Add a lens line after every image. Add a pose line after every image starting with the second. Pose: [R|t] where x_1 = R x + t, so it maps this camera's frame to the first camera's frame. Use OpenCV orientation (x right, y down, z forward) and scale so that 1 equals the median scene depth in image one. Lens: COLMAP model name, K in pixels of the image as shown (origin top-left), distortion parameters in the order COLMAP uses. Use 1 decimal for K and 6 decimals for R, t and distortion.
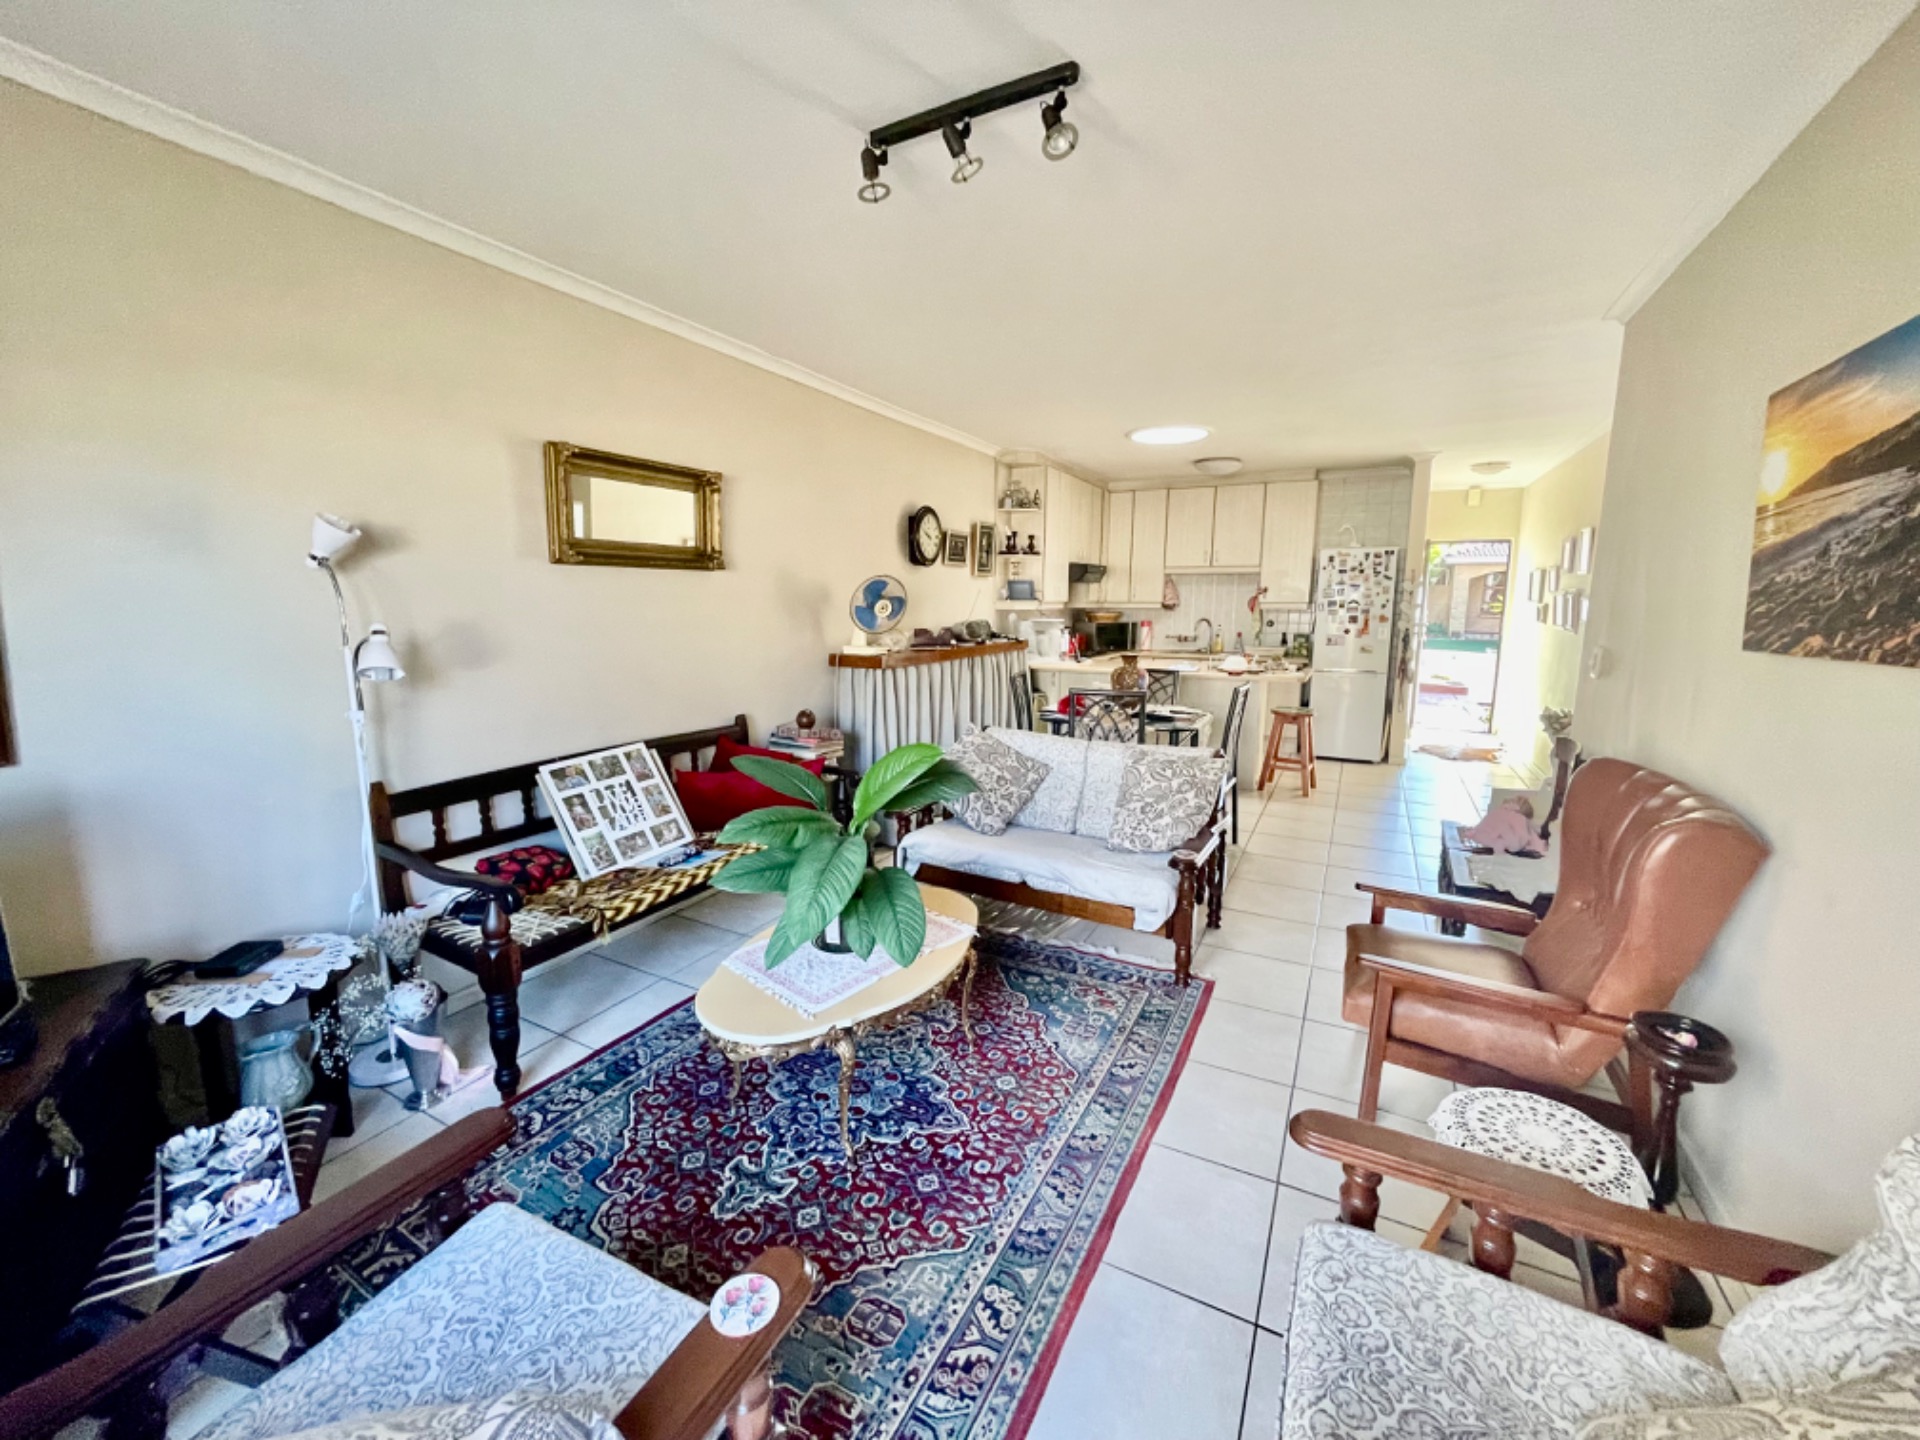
lens RADIAL K [[777.9, 0, 963.0], [0, 777.9, 712.3], [0, 0, 1]] dist [-0.003320, -0.000085]
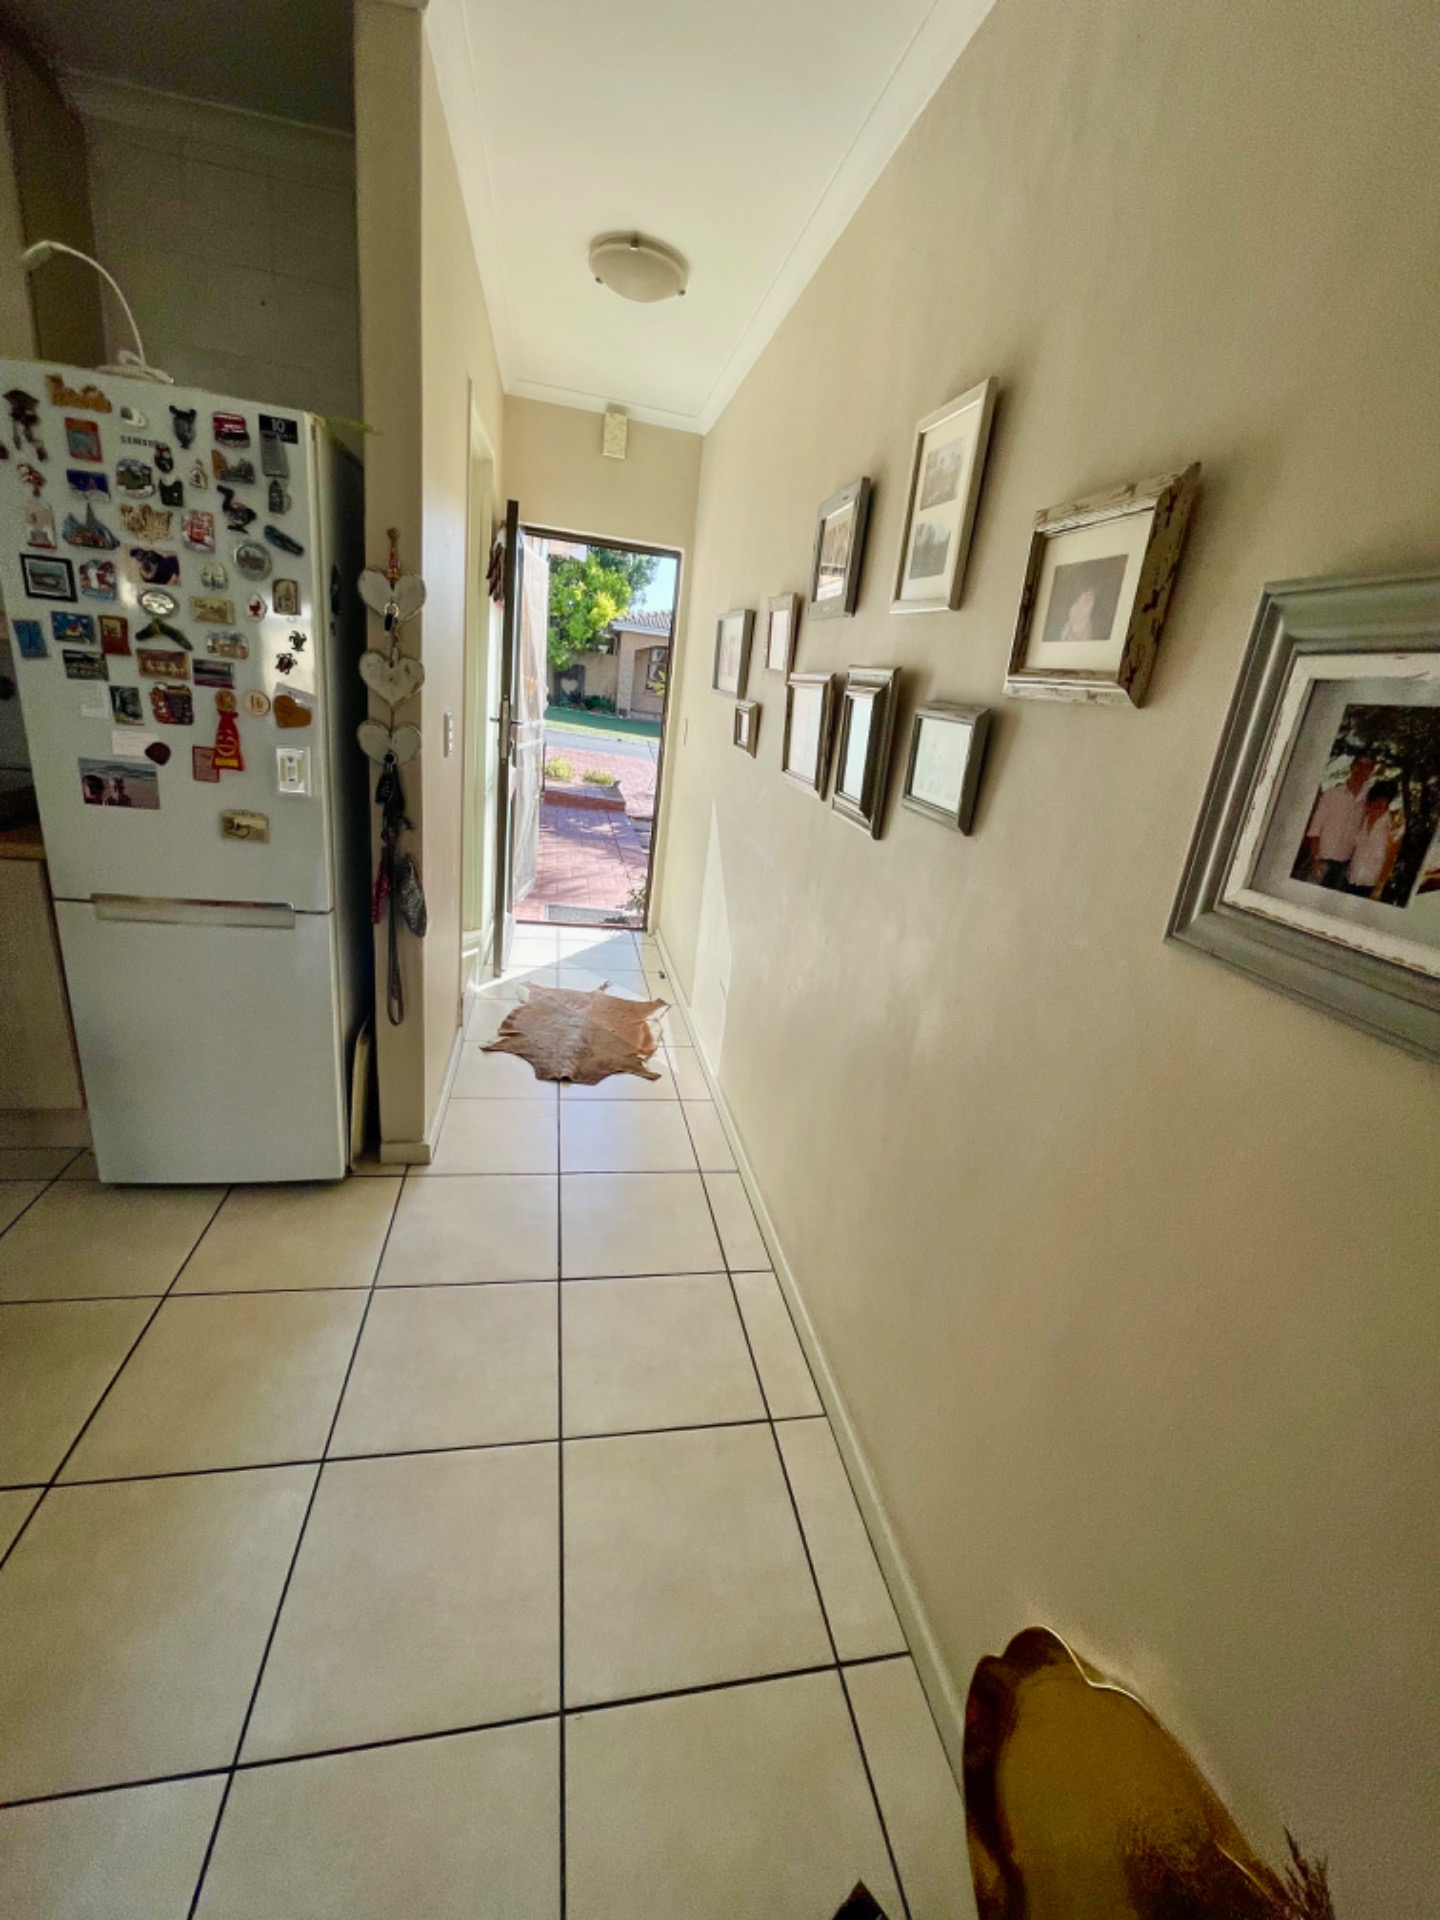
lens RADIAL K [[772.5, 0, 725.2], [0, 772.5, 956.5], [0, 0, 1]] dist [-0.001980, 0.000275]
pose [[0.774488, -0.122546, 0.620605, 0.478640], [-0.025434, 0.974231, 0.224115, -0.101665], [-0.632077, -0.189359, 0.751413, 0.689713]]
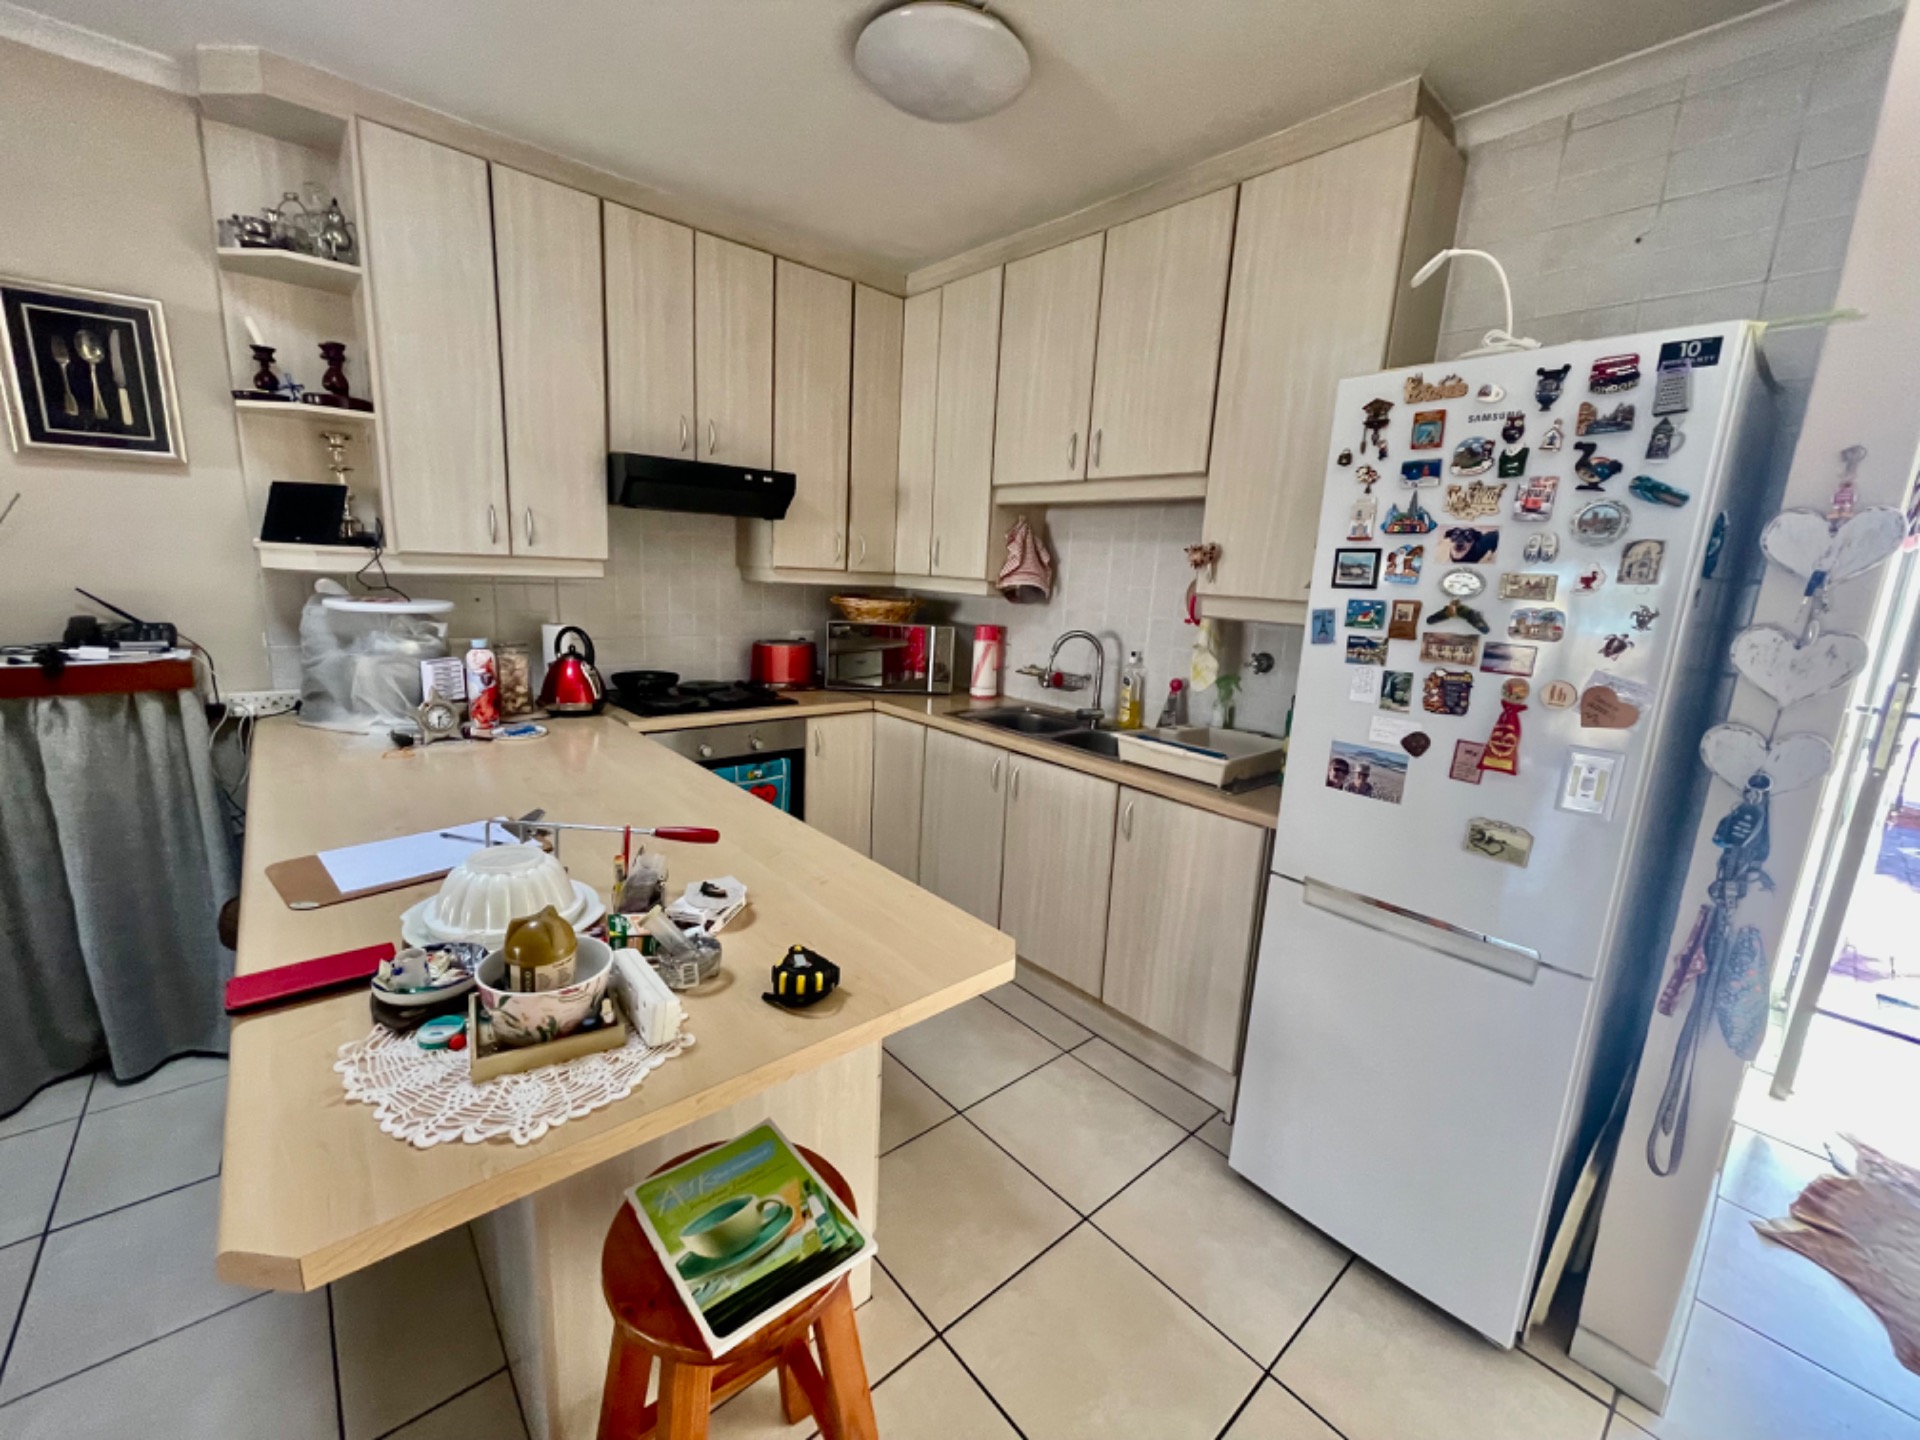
lens RADIAL K [[772.5, 0, 957.6], [0, 772.5, 714.6], [0, 0, 1]] dist [-0.001980, 0.000275]
pose [[0.927340, 0.112482, -0.356916, 0.455536], [-0.099988, 0.993558, 0.053331, -0.112266], [0.360615, -0.013768, 0.932613, 0.754897]]
